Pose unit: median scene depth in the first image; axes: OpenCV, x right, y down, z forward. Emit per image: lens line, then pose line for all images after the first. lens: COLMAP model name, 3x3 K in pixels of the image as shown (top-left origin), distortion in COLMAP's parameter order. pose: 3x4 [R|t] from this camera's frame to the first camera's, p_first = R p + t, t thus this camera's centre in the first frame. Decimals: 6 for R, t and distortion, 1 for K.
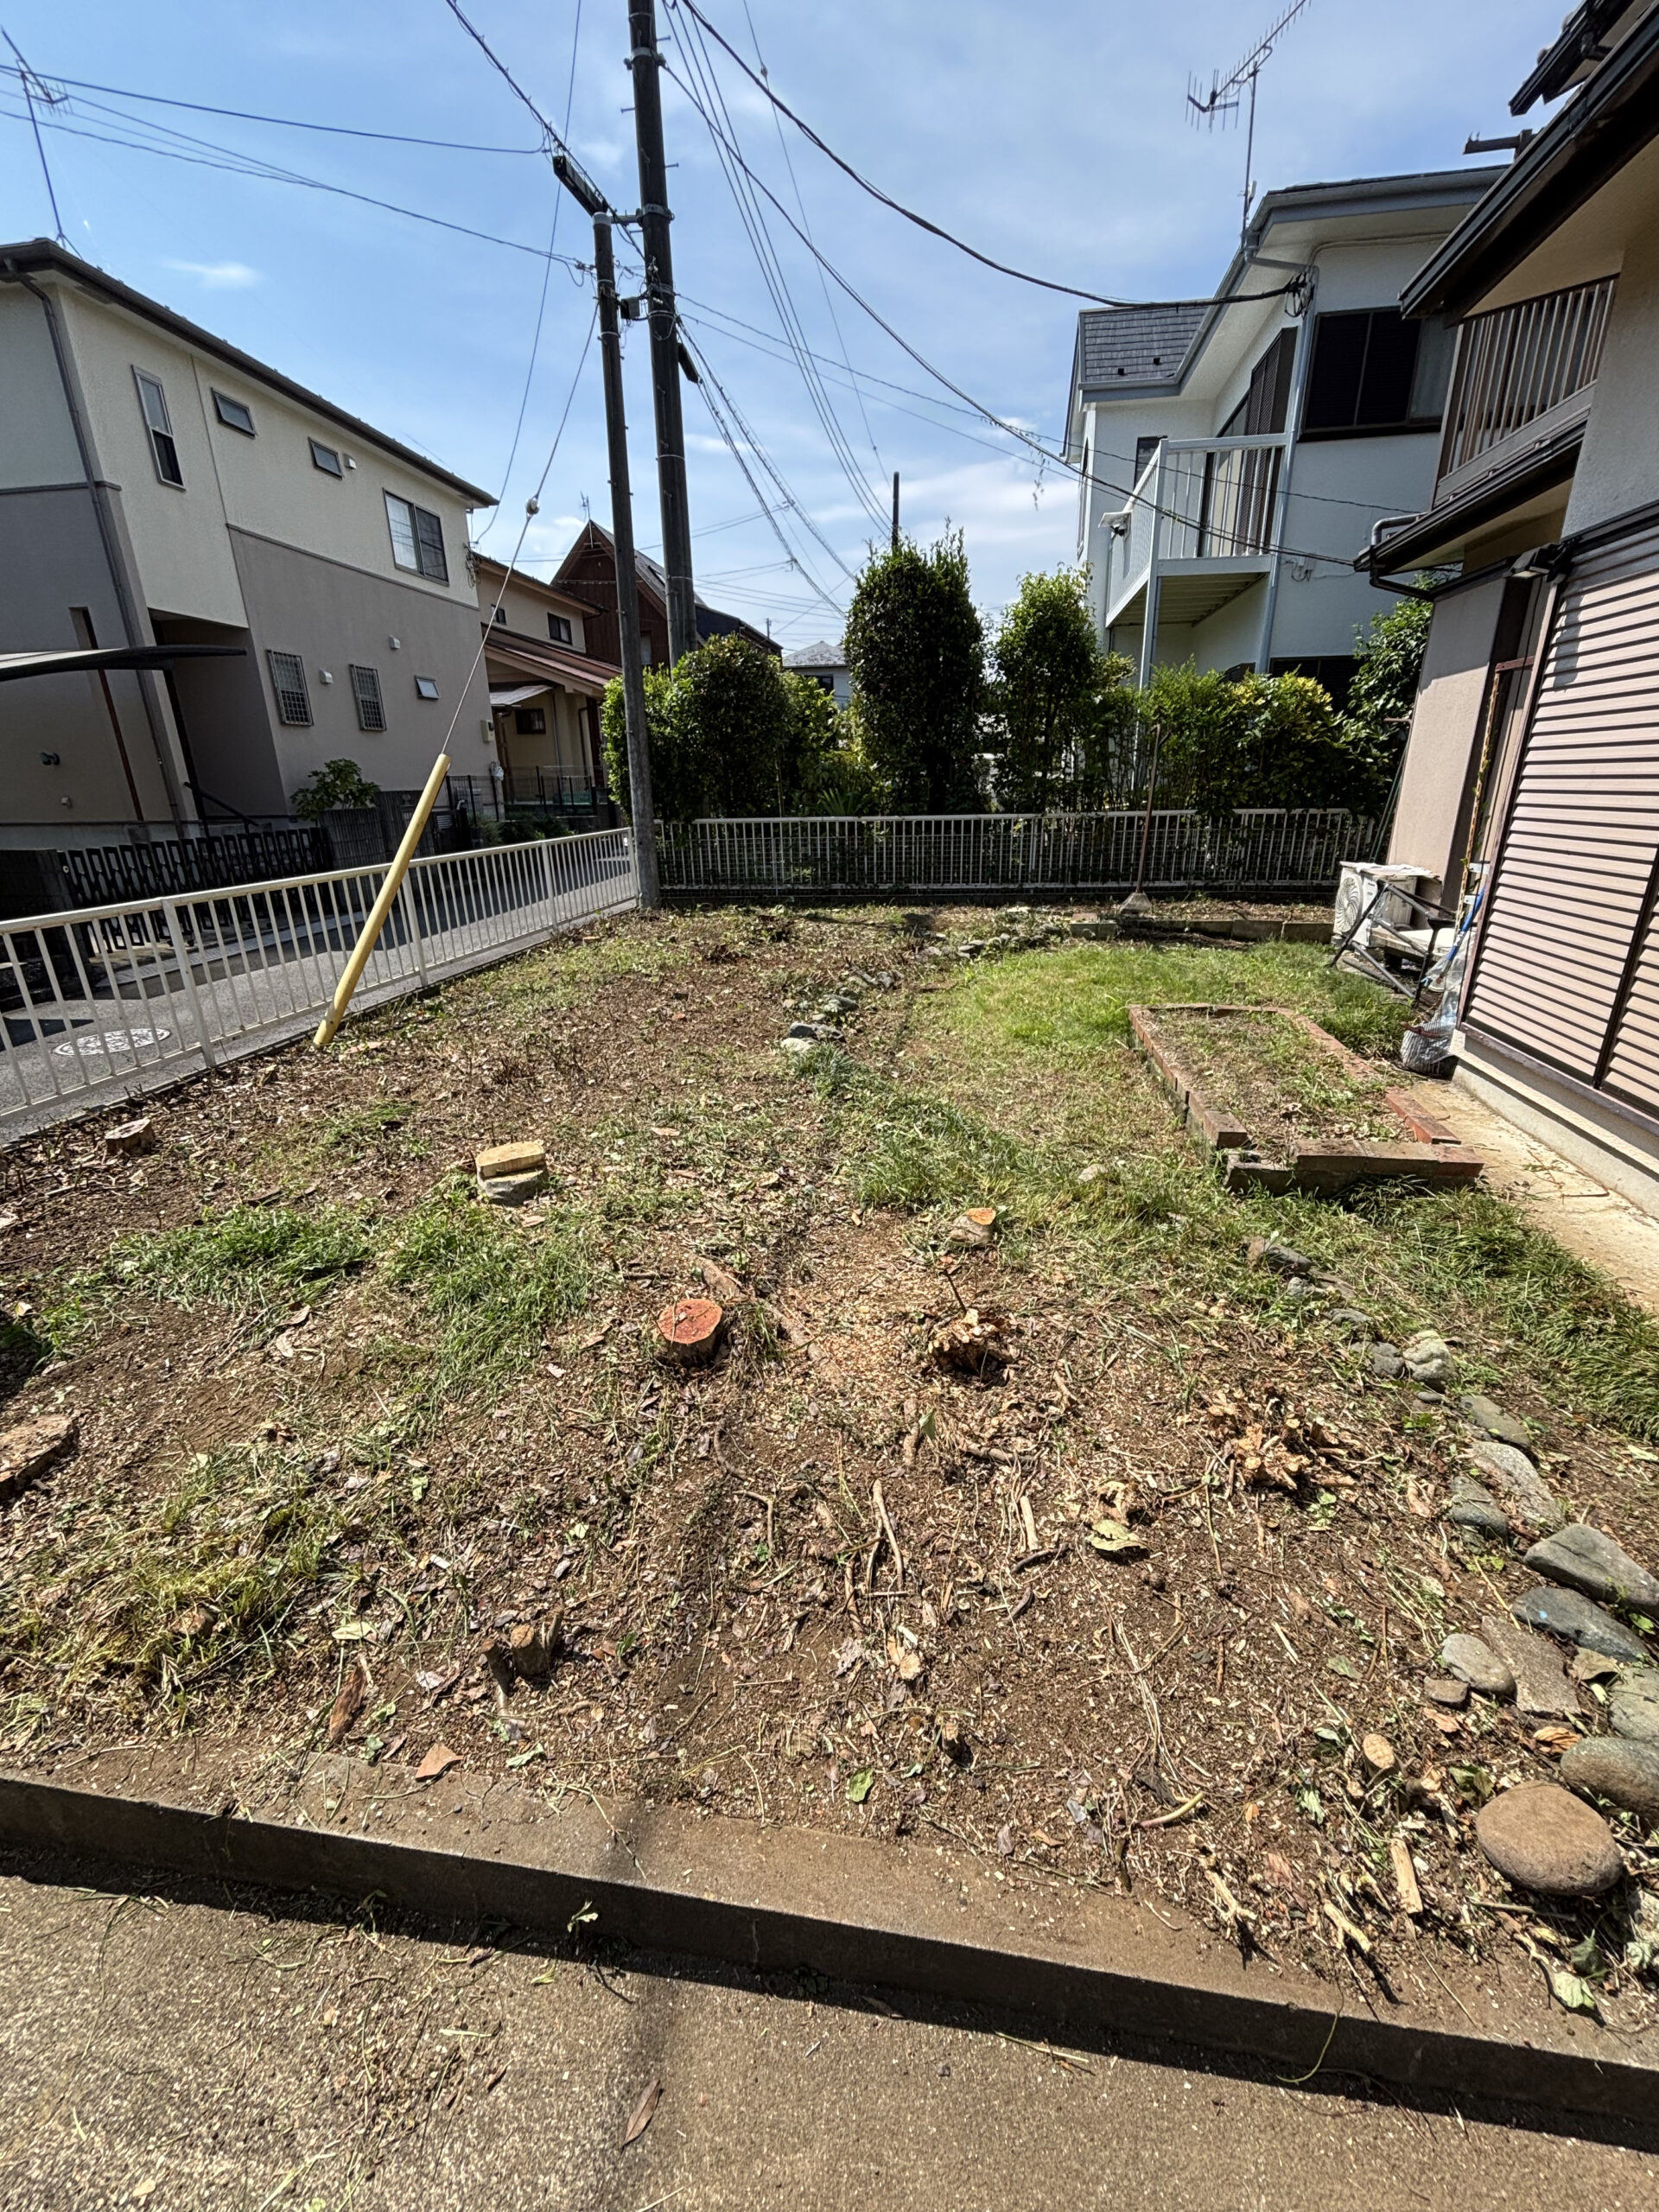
lens RADIAL K [[897.7, 0, 829.5], [0, 897.7, 1106.0], [0, 0, 1]] dist [-0.003444, 0.000552]
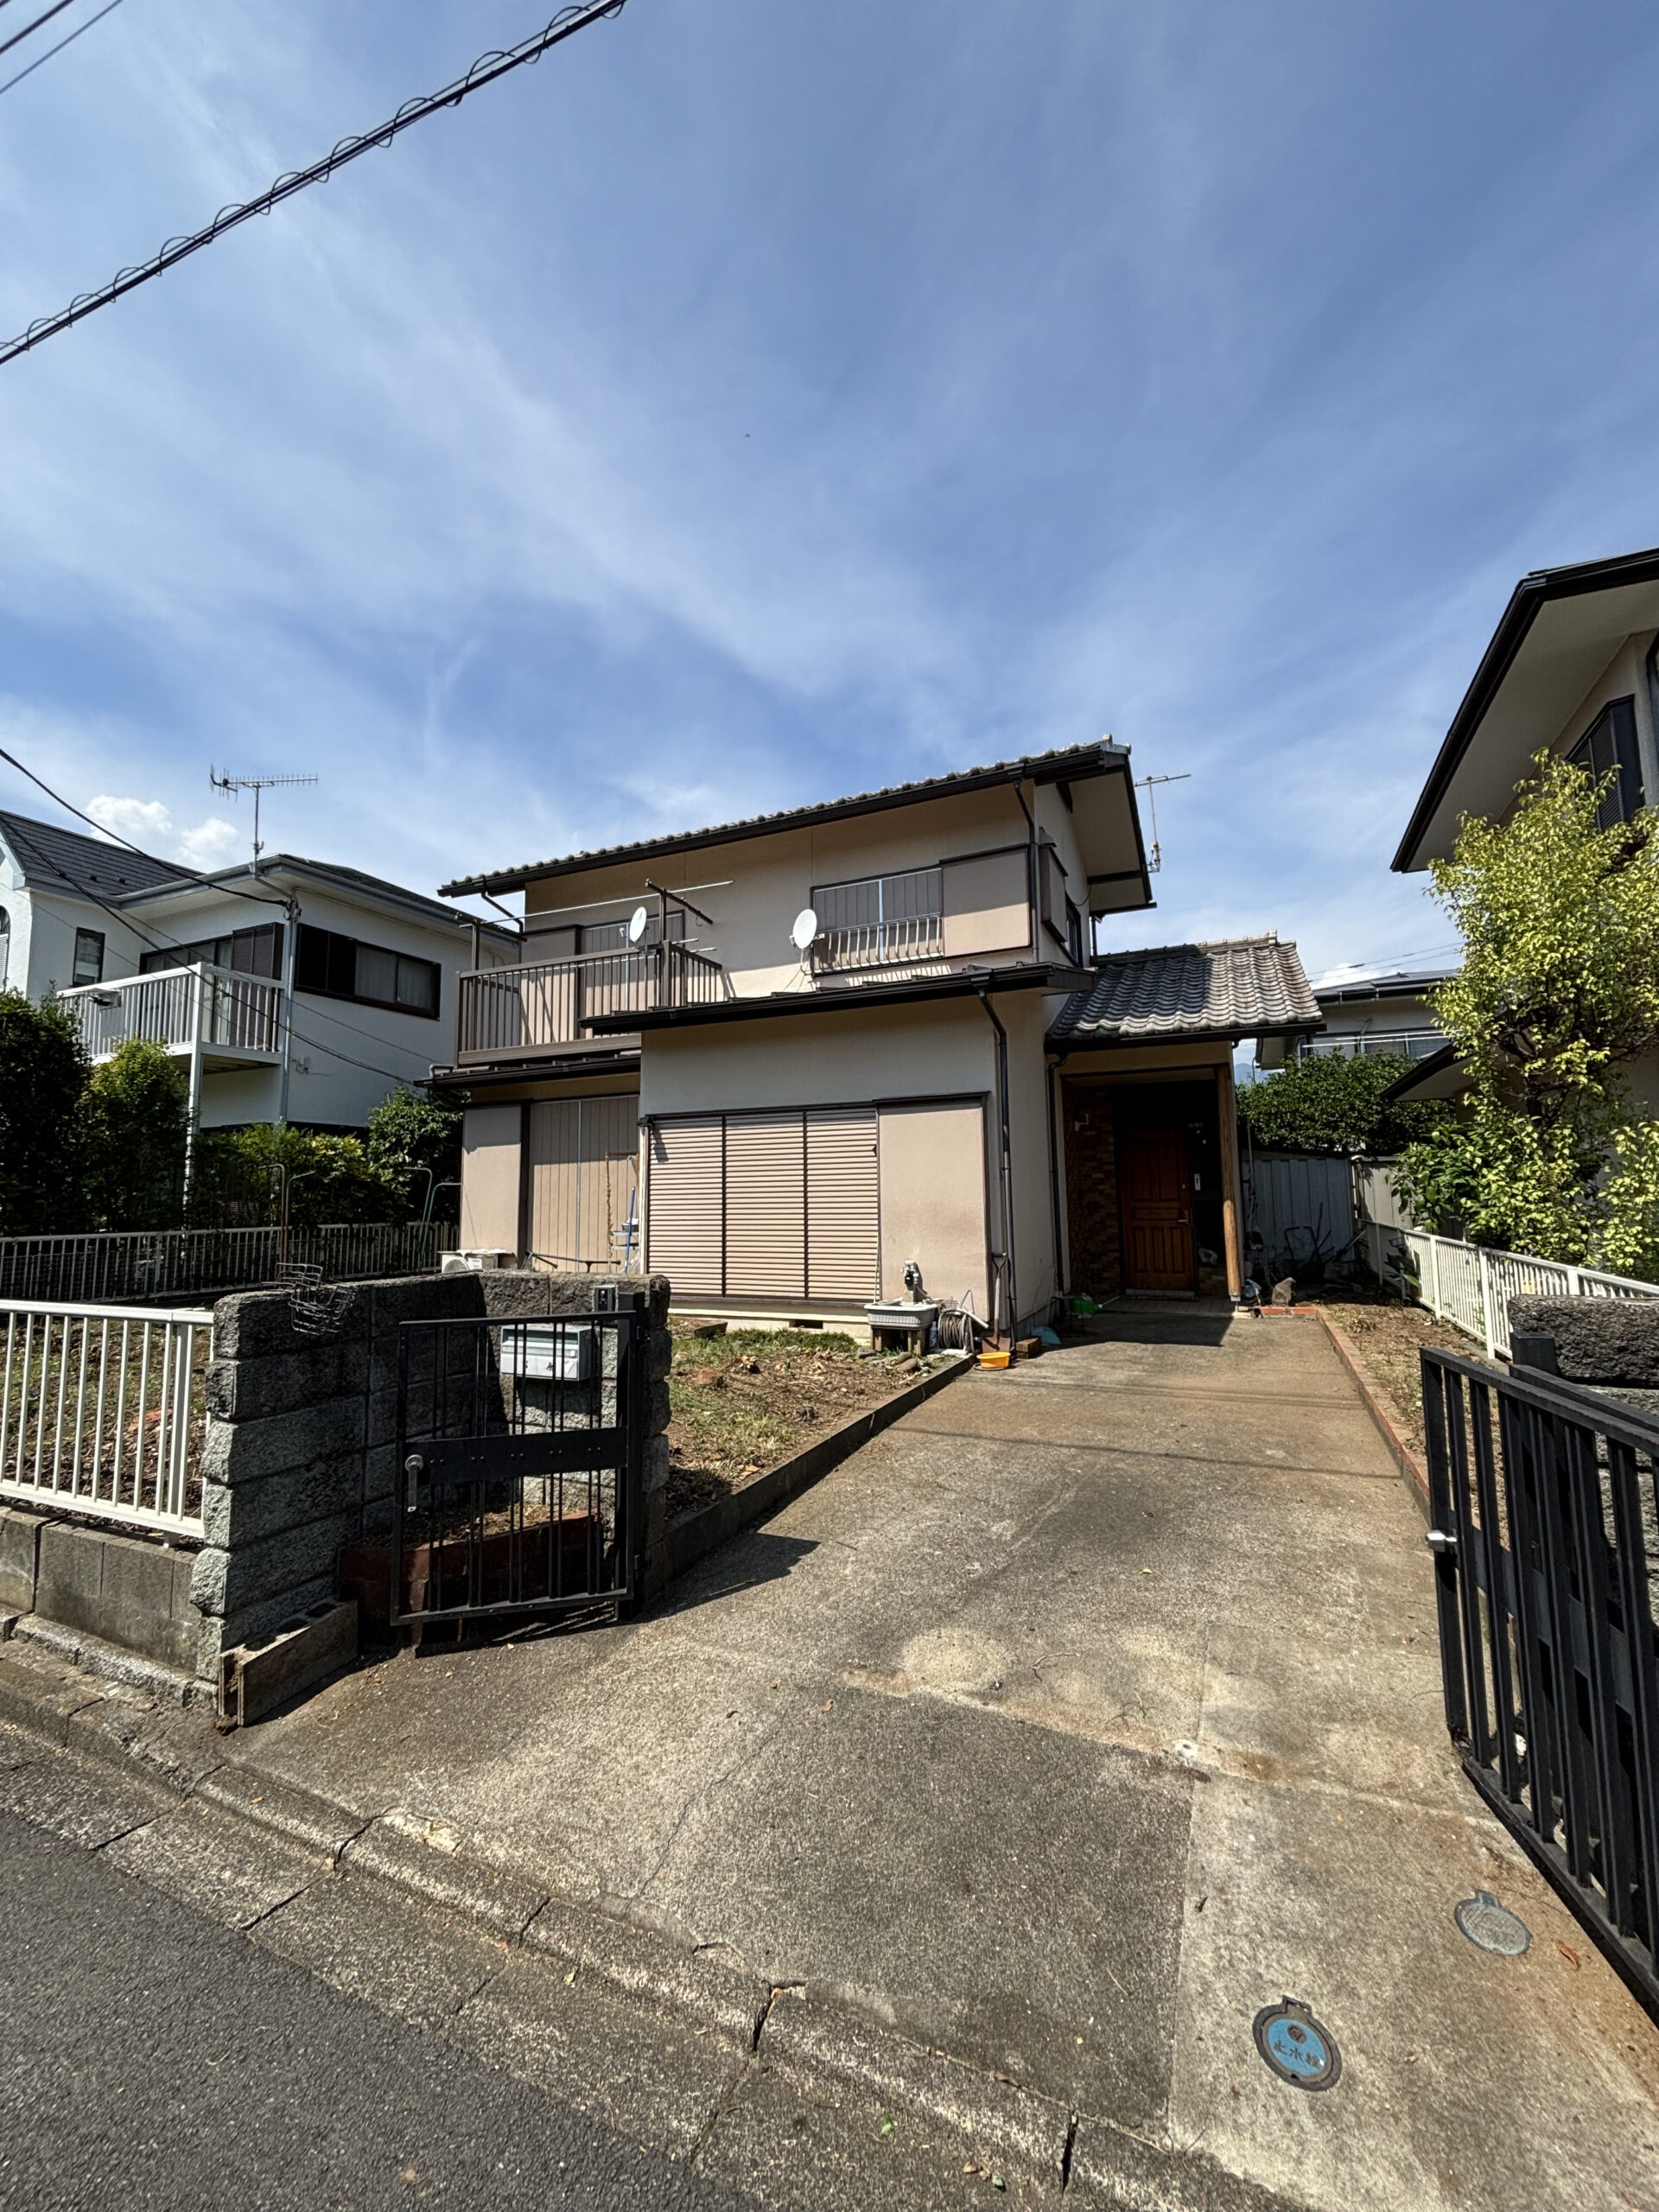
lens RADIAL K [[894.8, 0, 843.0], [0, 894.8, 1118.1], [0, 0, 1]] dist [-0.000749, 0.000335]
pose [[0.267517, 0.106893, 0.957606, -0.670904], [0.336133, 0.921042, -0.196714, 0.052008], [-0.903022, 0.374507, 0.210464, -0.054988]]
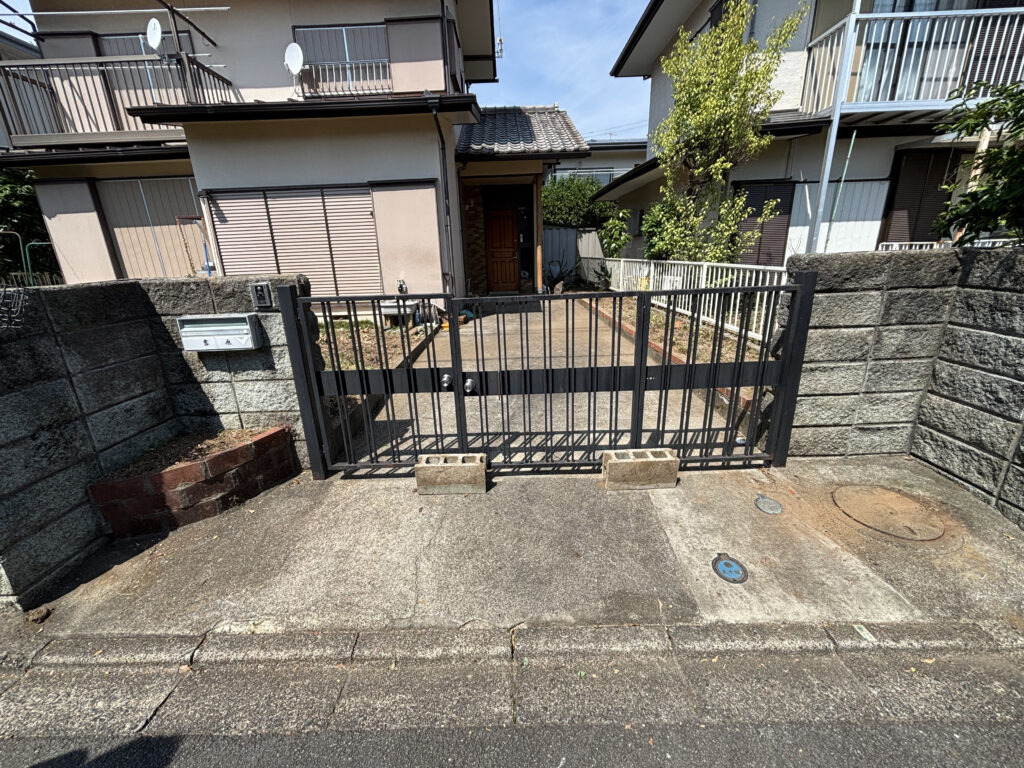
lens RADIAL K [[415.6, 0, 512.0], [0, 415.6, 384.0], [0, 0, 1]] dist [-0.003444, 0.000552]
pose [[-0.158902, -0.268717, 0.950022, -0.593635], [0.372429, 0.874845, 0.309746, 0.039637], [-0.914356, 0.403035, -0.038937, 0.050239]]
